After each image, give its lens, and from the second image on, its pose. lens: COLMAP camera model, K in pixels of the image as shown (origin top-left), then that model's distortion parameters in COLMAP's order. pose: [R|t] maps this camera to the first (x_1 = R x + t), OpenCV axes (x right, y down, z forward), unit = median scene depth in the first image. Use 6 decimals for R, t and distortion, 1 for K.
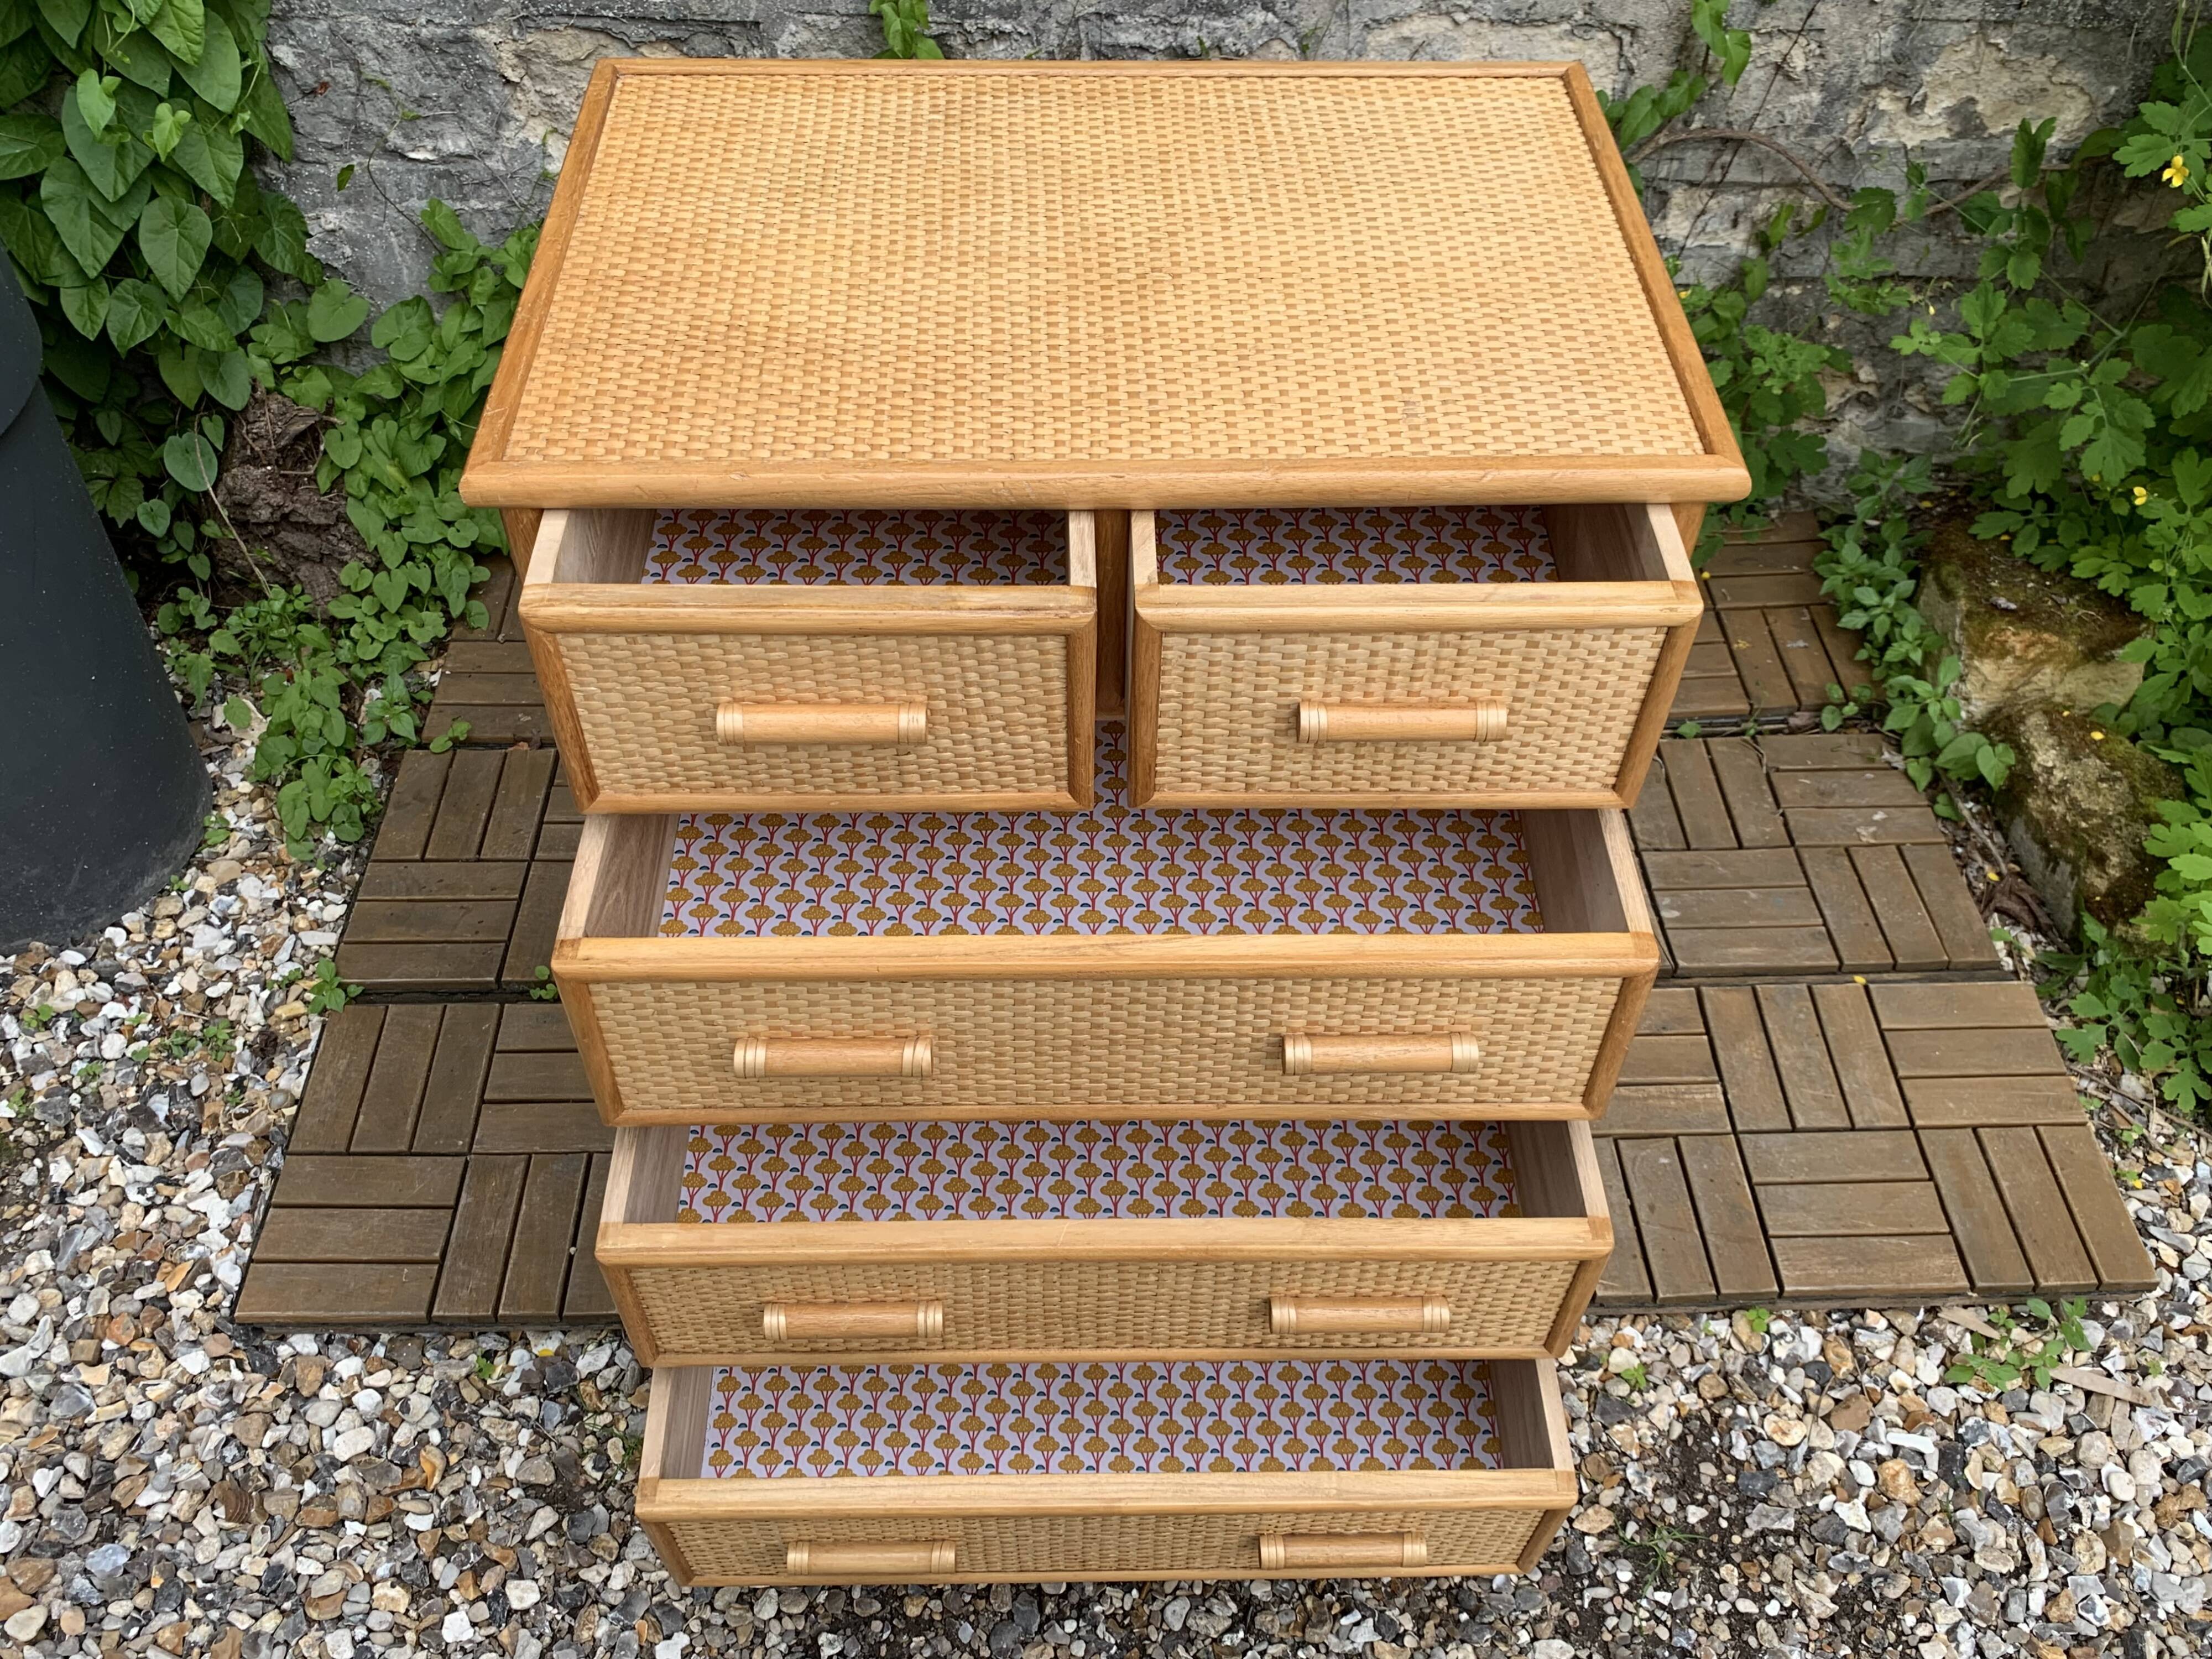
lens RADIAL K [[1828.1, 0, 1105.7], [0, 1828.1, 832.8], [0, 0, 1]] dist [0.003047, -0.005542]
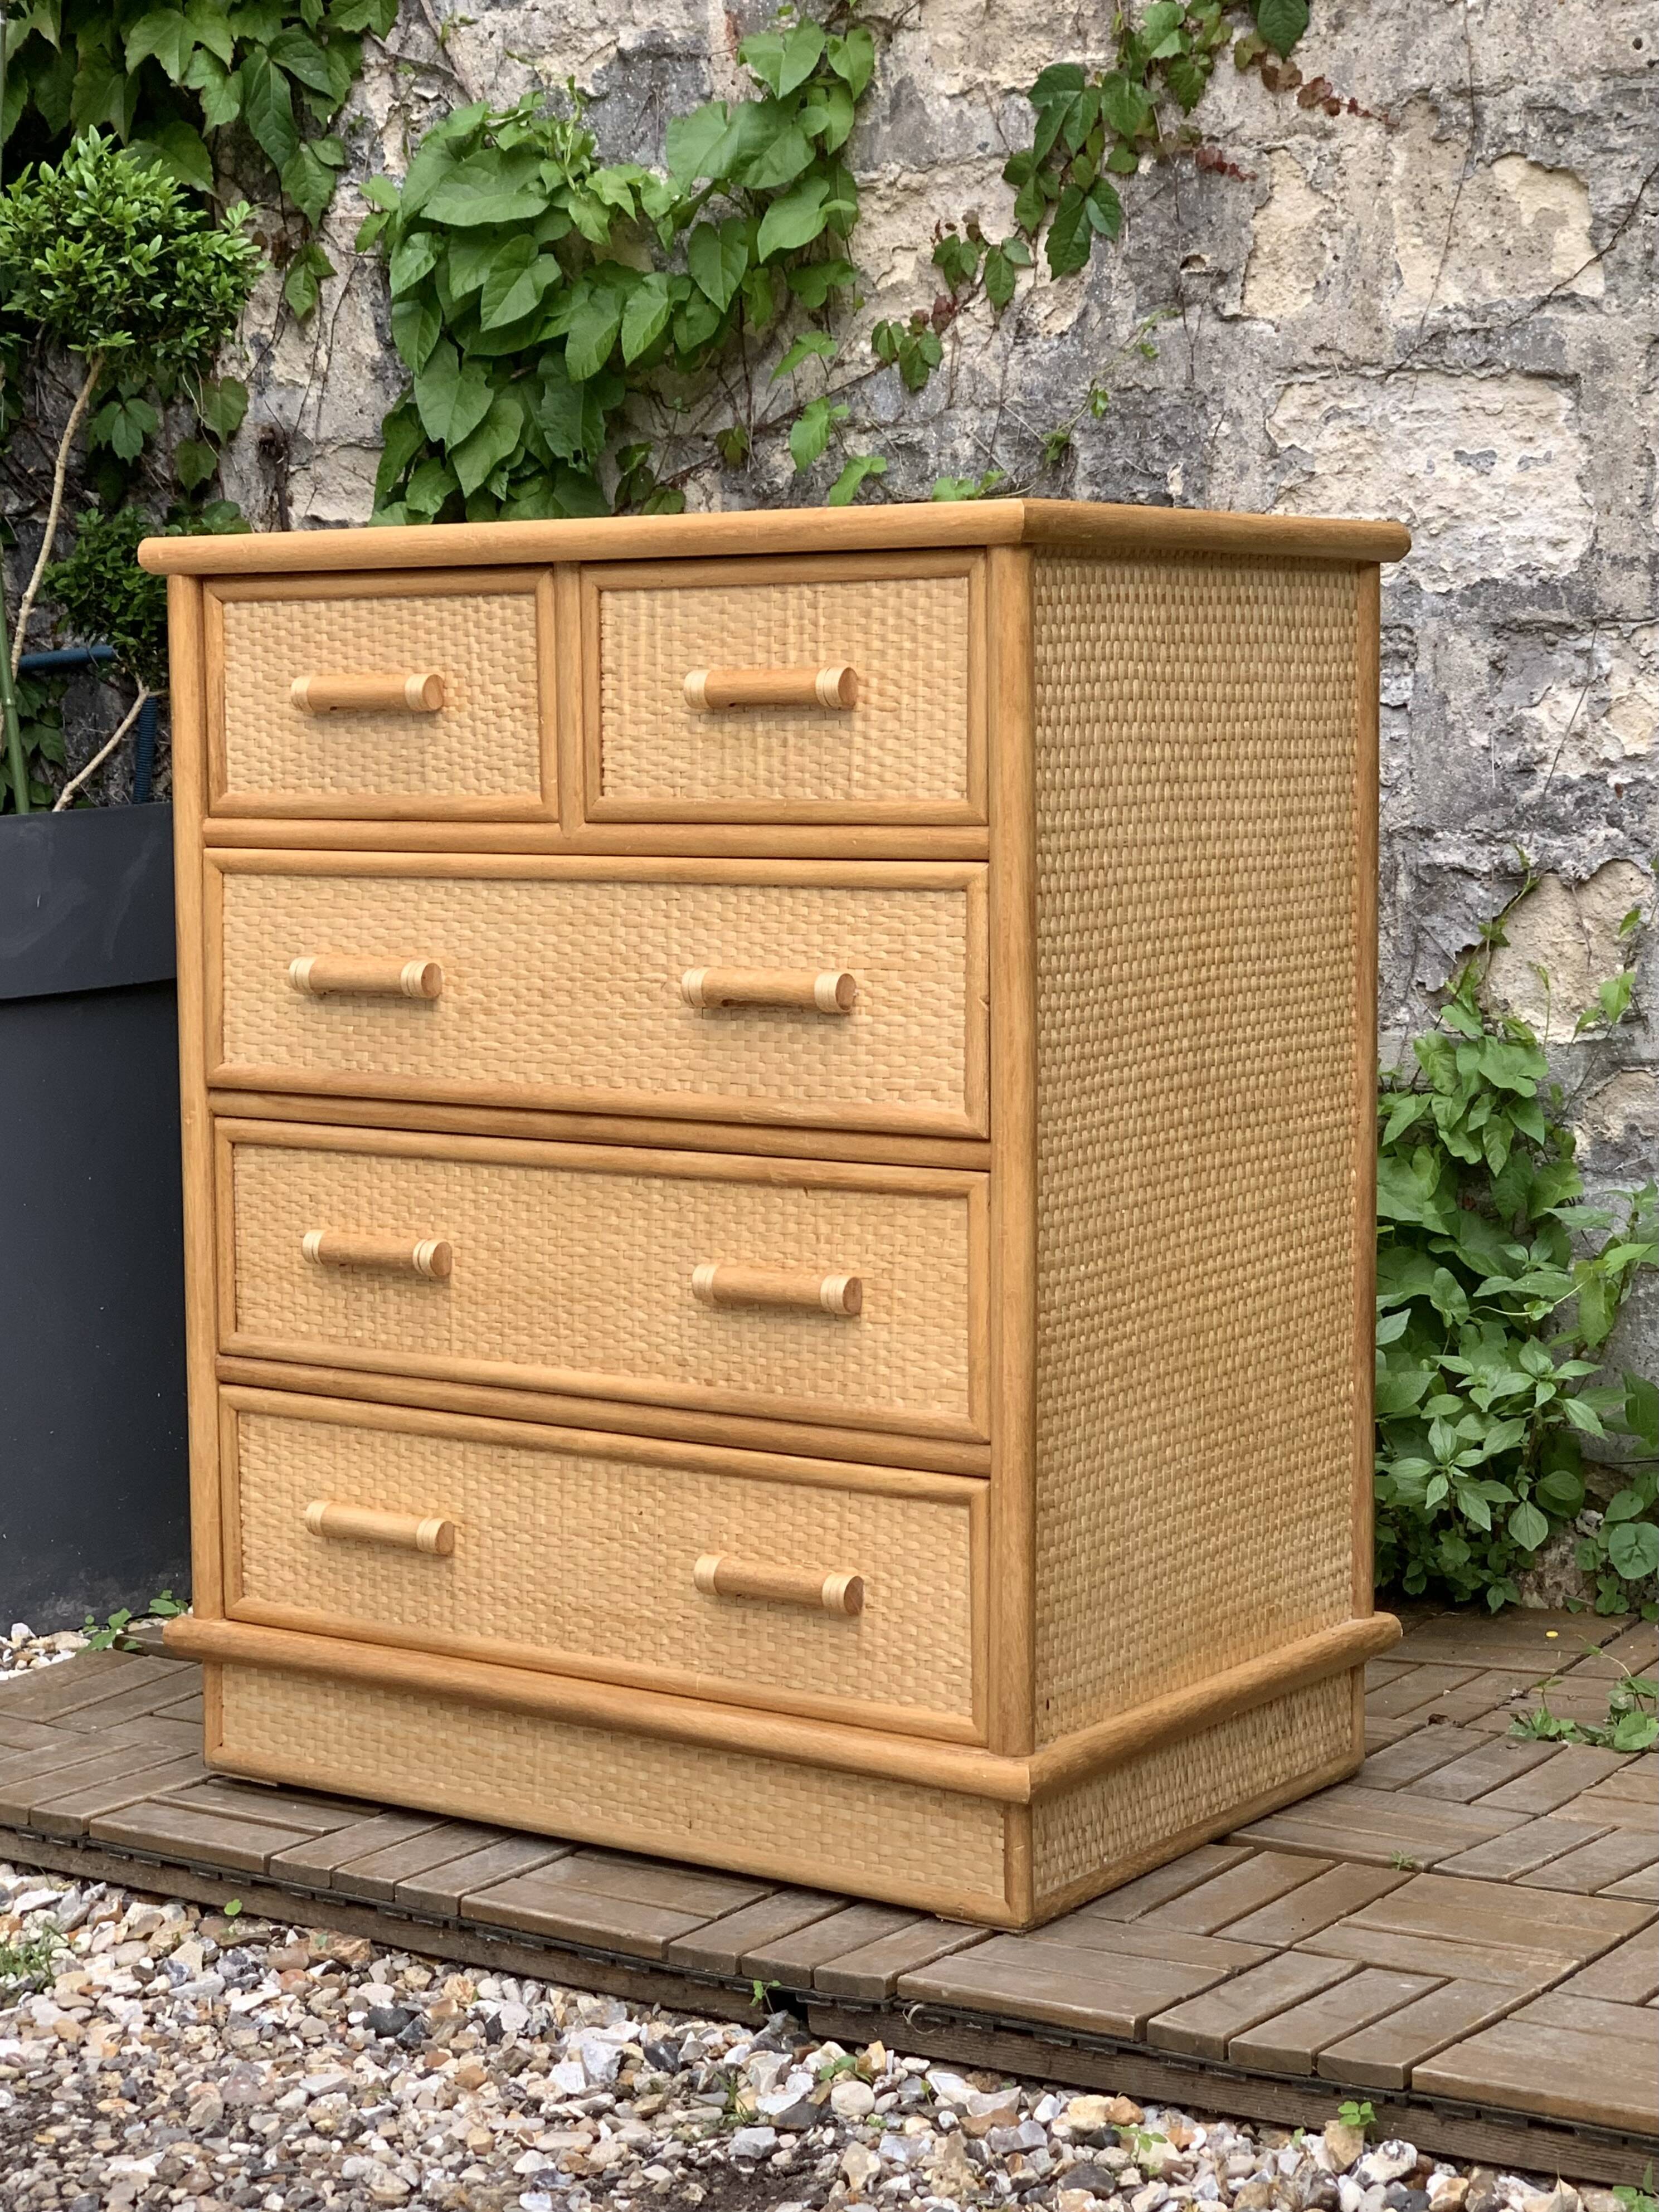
lens RADIAL K [[3825.3, 0, 849.6], [0, 3825.3, 1221.1], [0, 0, 1]] dist [0.054578, -0.104298]
pose [[0.799076, 0.045027, -0.599542, 0.821273], [-0.417200, 0.759565, -0.499004, 0.632472], [0.432922, 0.648871, 0.625736, -0.050791]]
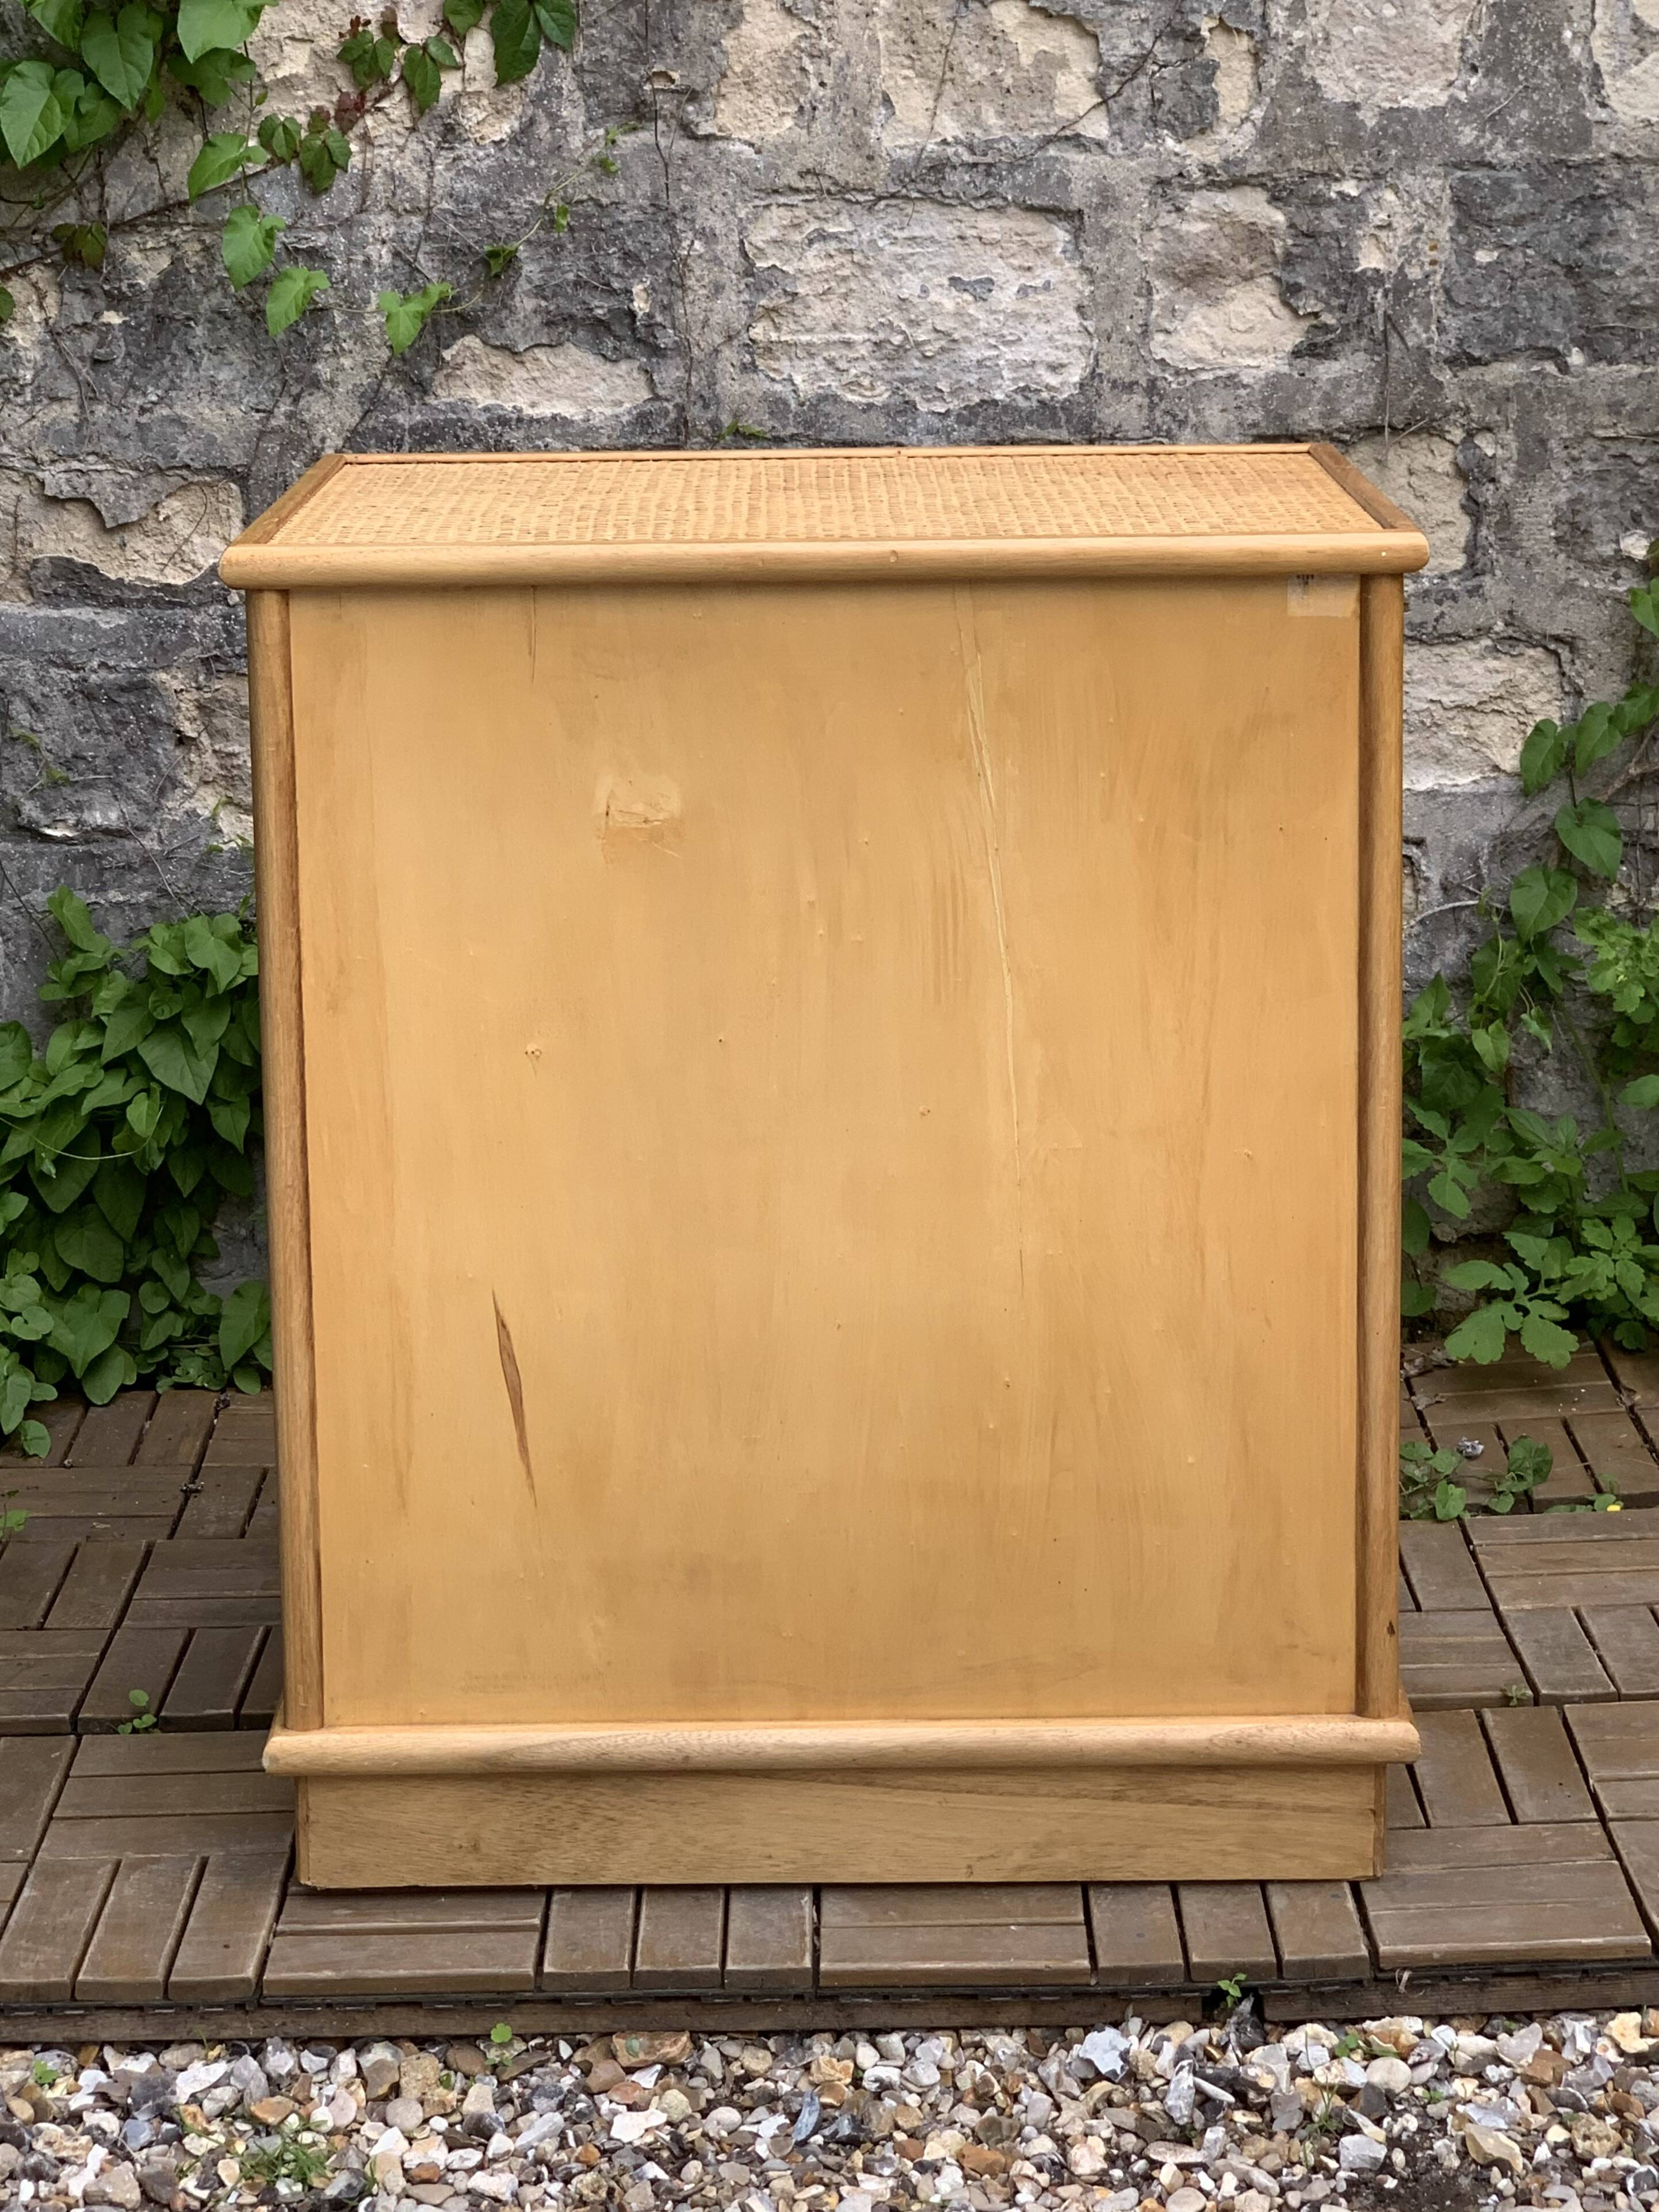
lens RADIAL K [[3998.9, 0, 831.1], [0, 3998.9, 779.3], [0, 0, 1]] dist [0.022898, 0.062431]
pose [[0.998971, -0.033103, -0.031015, 0.015178], [0.008233, 0.804671, -0.593663, 0.674044], [0.044609, 0.592797, 0.804116, -0.412136]]
